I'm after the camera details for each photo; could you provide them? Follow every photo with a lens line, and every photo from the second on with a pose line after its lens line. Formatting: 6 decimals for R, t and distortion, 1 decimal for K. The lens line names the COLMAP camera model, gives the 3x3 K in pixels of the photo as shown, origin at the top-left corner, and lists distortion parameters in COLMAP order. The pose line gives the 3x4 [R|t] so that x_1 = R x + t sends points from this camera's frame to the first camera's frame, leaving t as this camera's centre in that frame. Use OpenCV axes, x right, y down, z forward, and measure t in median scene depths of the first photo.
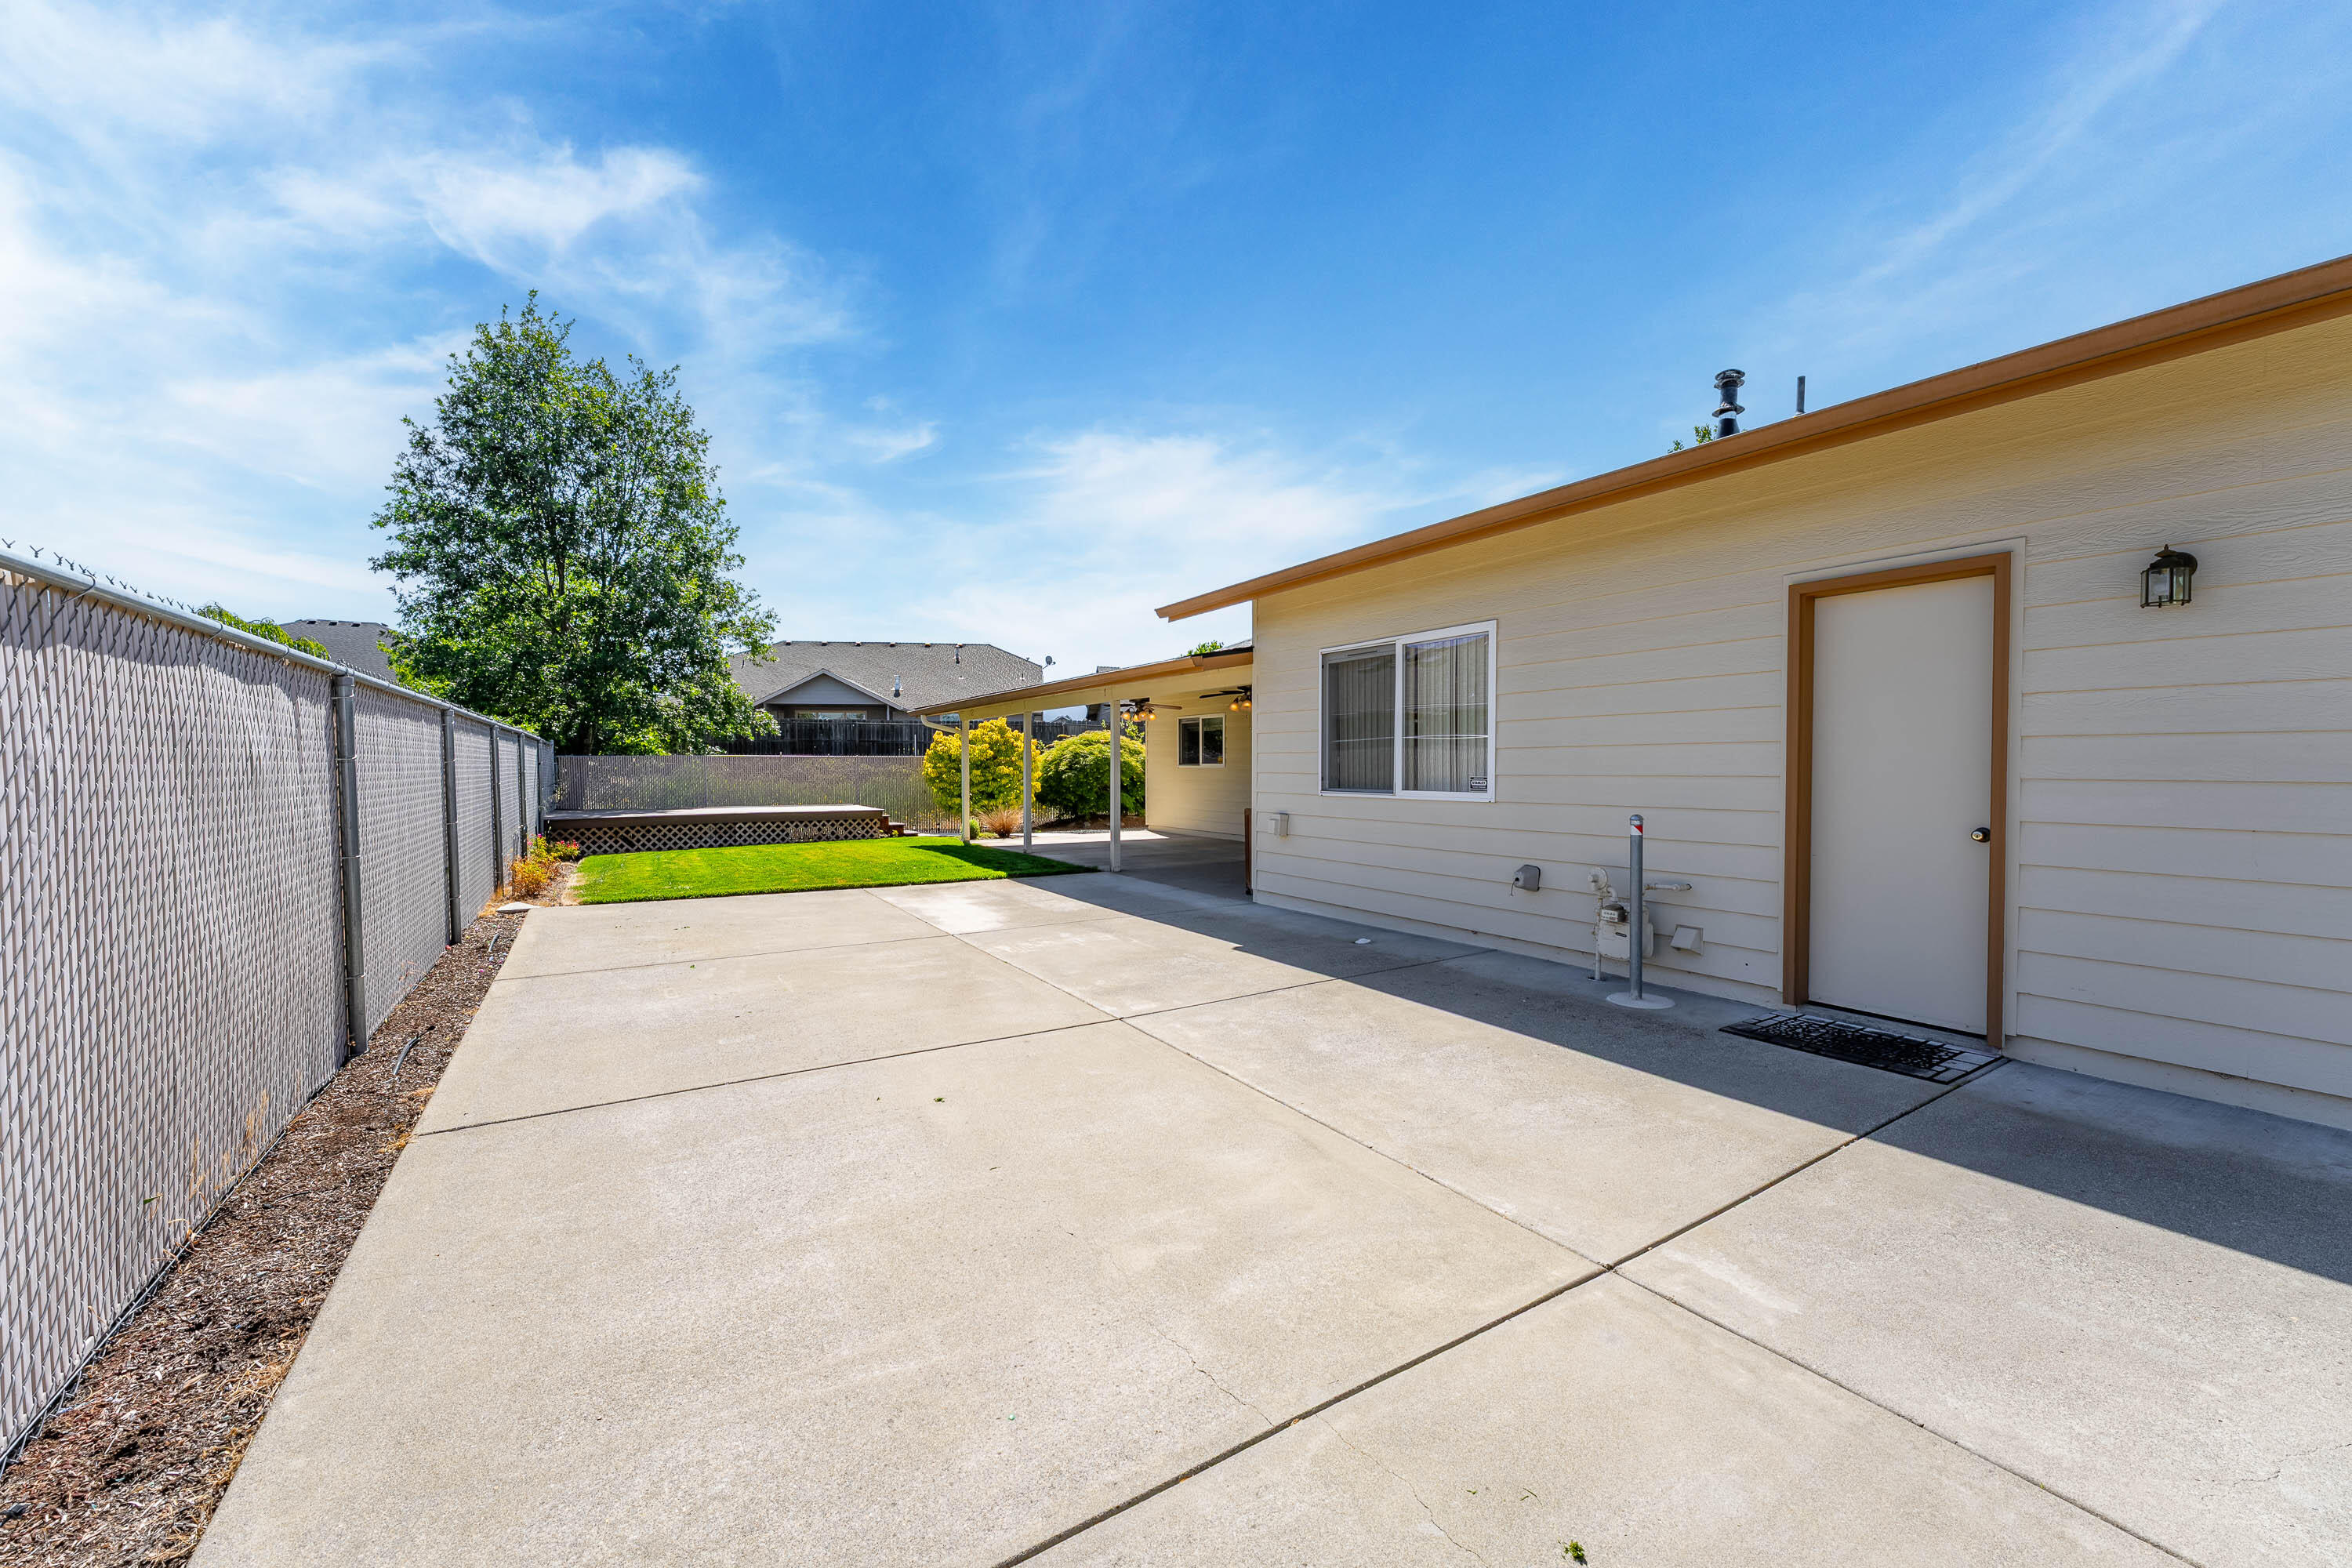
lens RADIAL K [[934.9, 0, 1176.0], [0, 934.9, 784.0], [0, 0, 1]] dist [-0.008361, -0.000184]
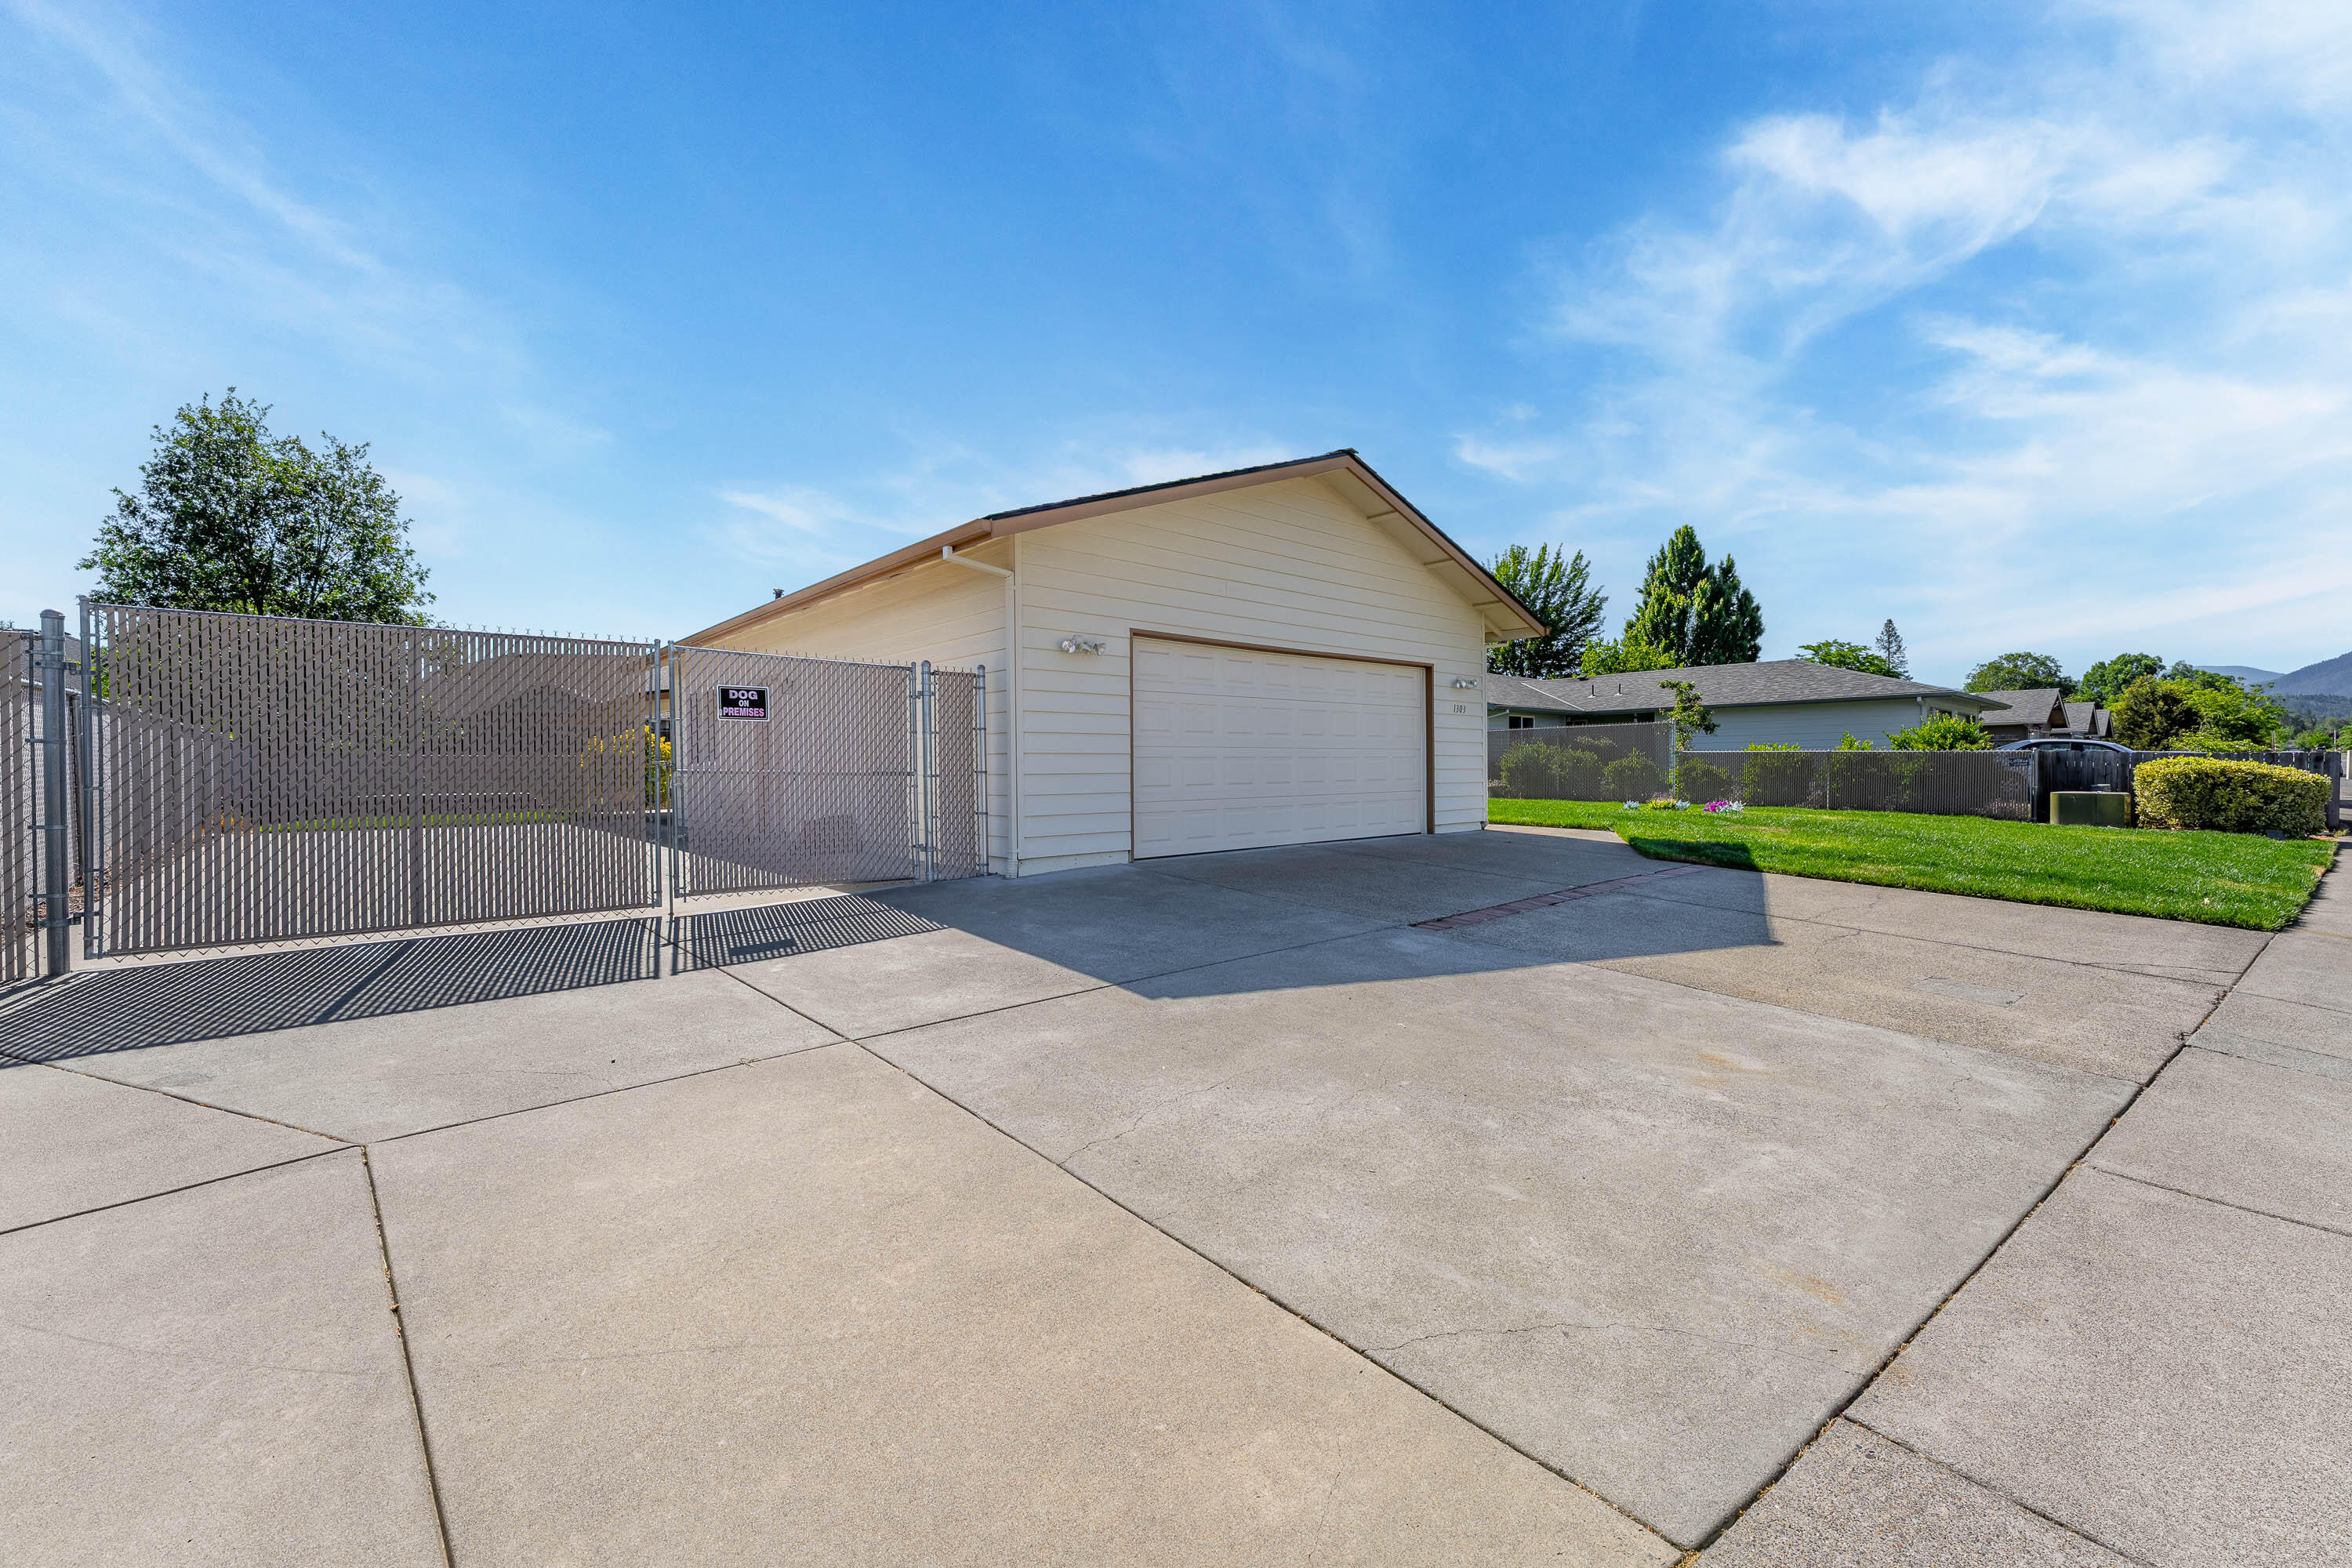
lens RADIAL K [[951.5, 0, 1176.0], [0, 951.5, 784.0], [0, 0, 1]] dist [-0.000760, 0.000217]
pose [[0.985830, -0.008147, 0.167547, 0.338962], [0.009296, 0.999938, -0.006075, 0.025944], [-0.167488, 0.007546, 0.985845, -0.466199]]
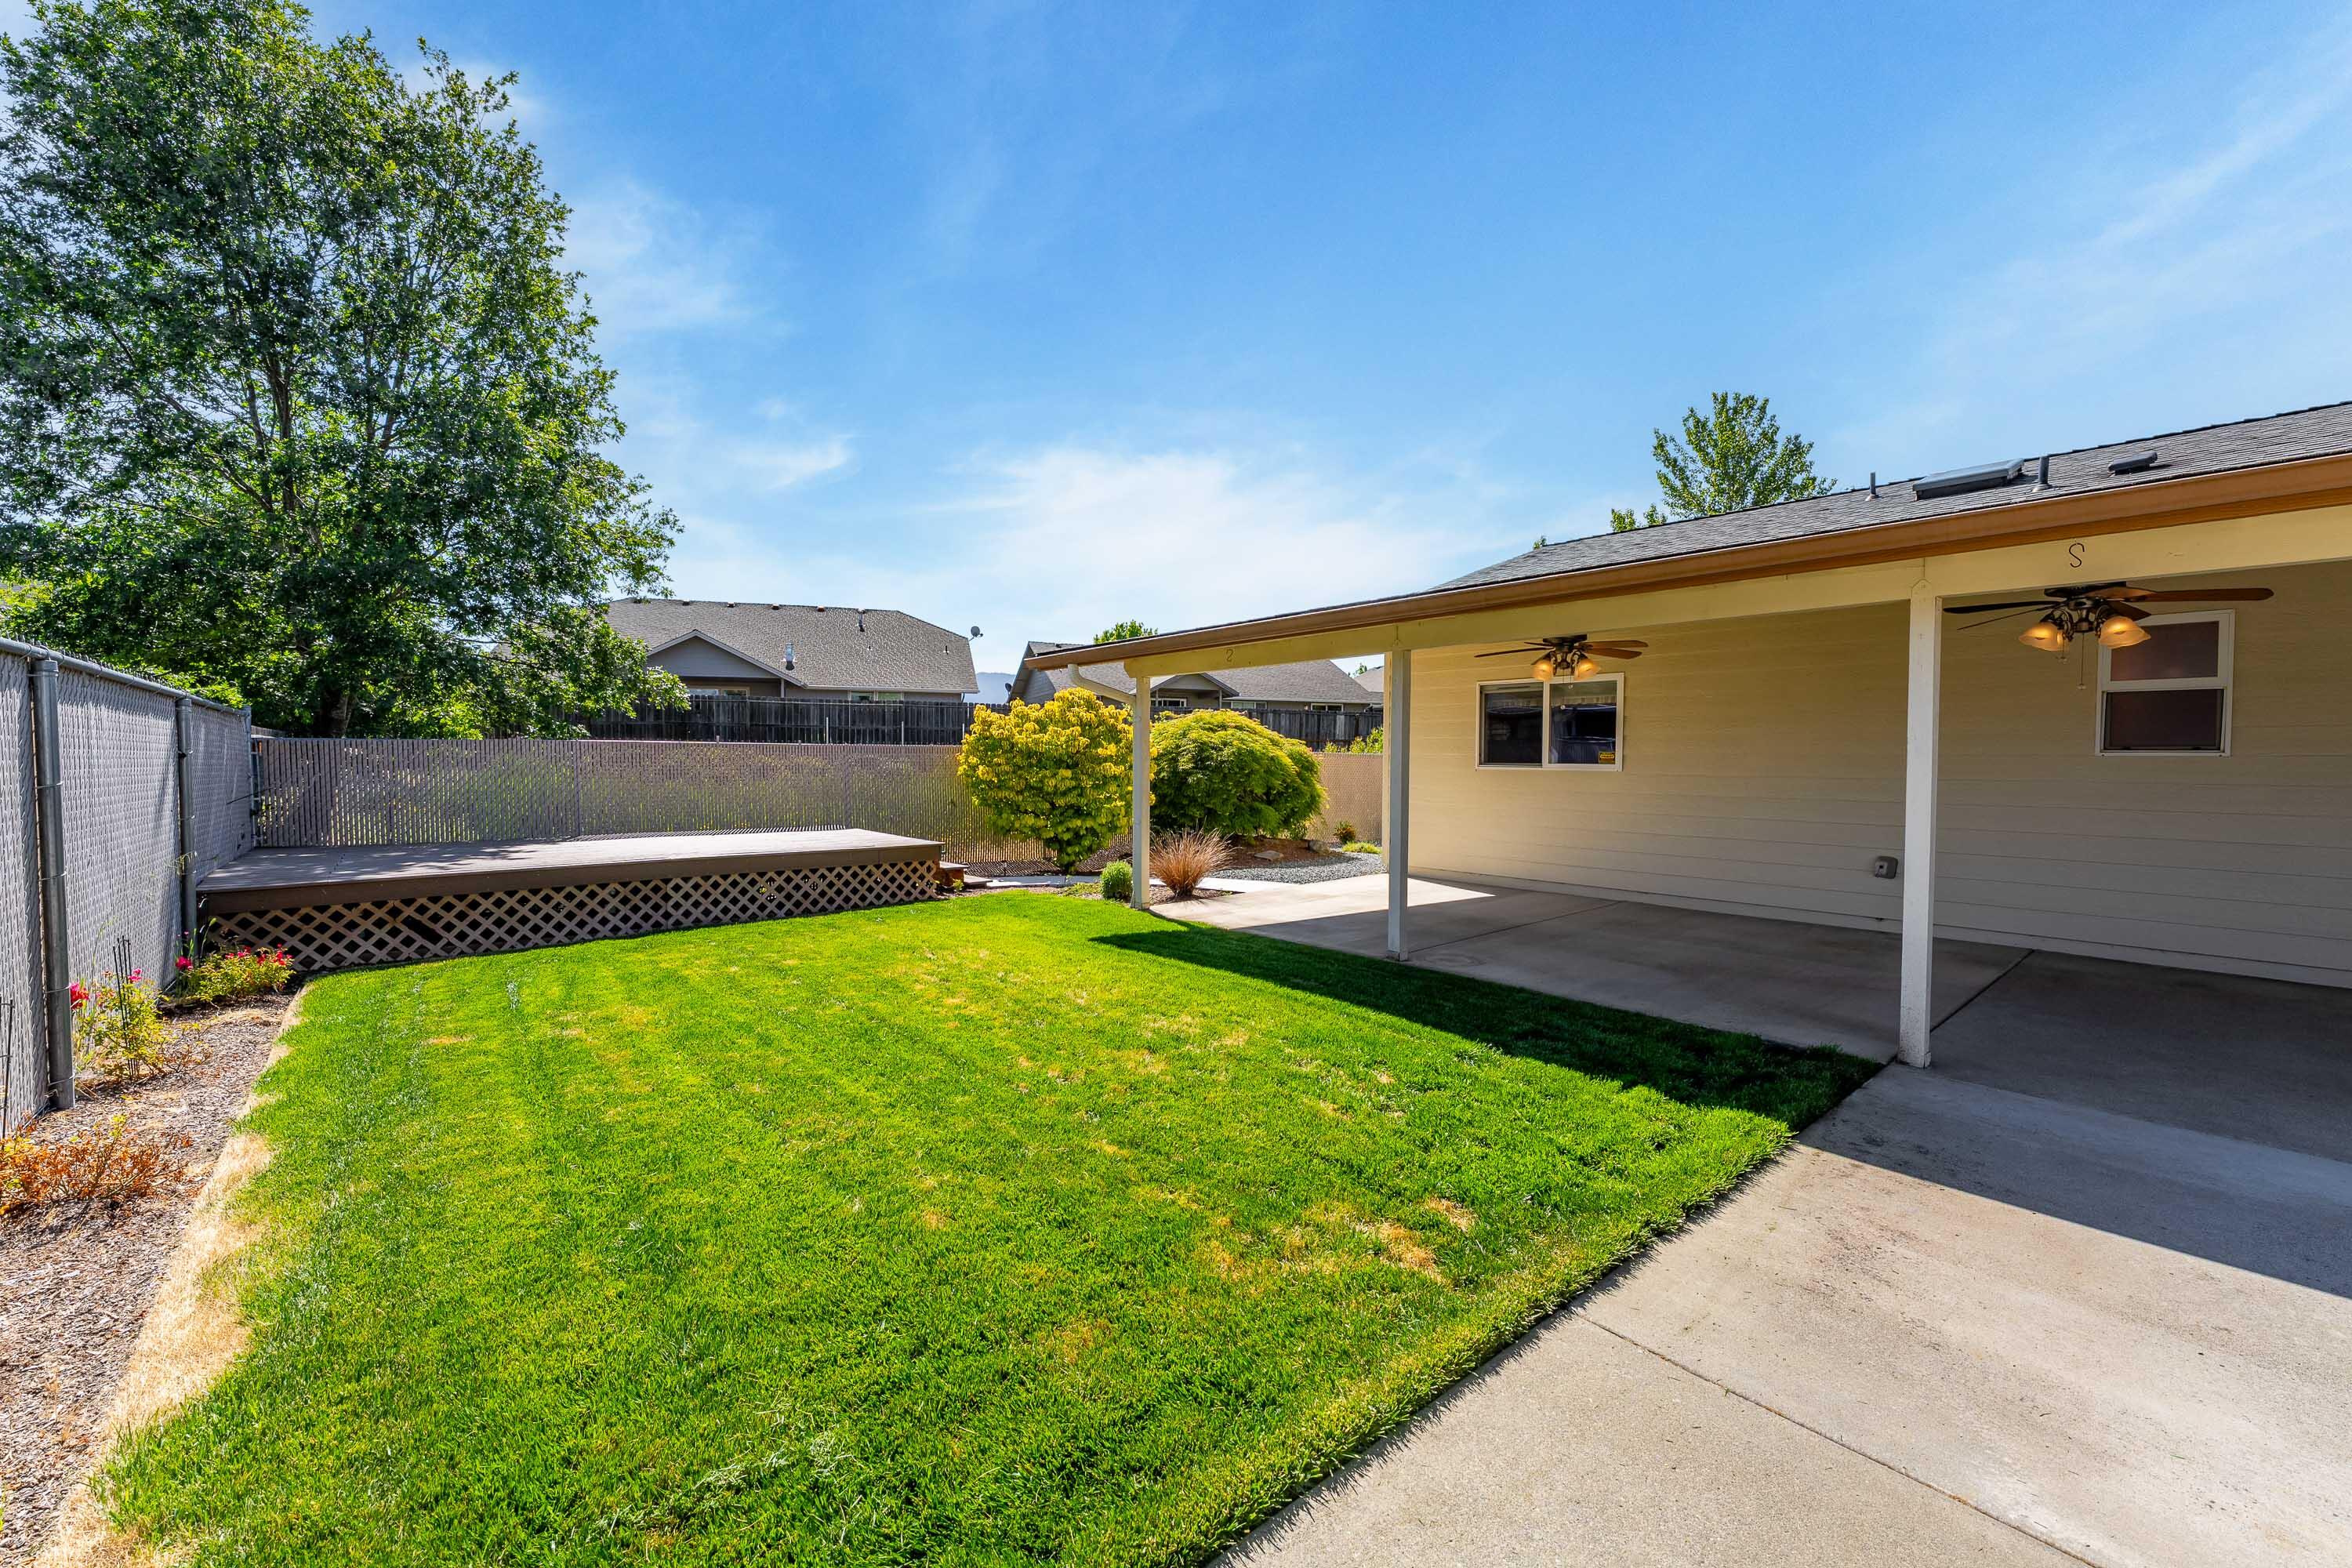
lens RADIAL K [[934.9, 0, 1176.0], [0, 934.9, 784.0], [0, 0, 1]] dist [-0.008361, -0.000184]
pose [[0.987583, 0.002815, 0.157071, -0.231894], [-0.004175, 0.999957, 0.008325, -0.010654], [-0.157041, -0.008877, 0.987552, 0.386447]]
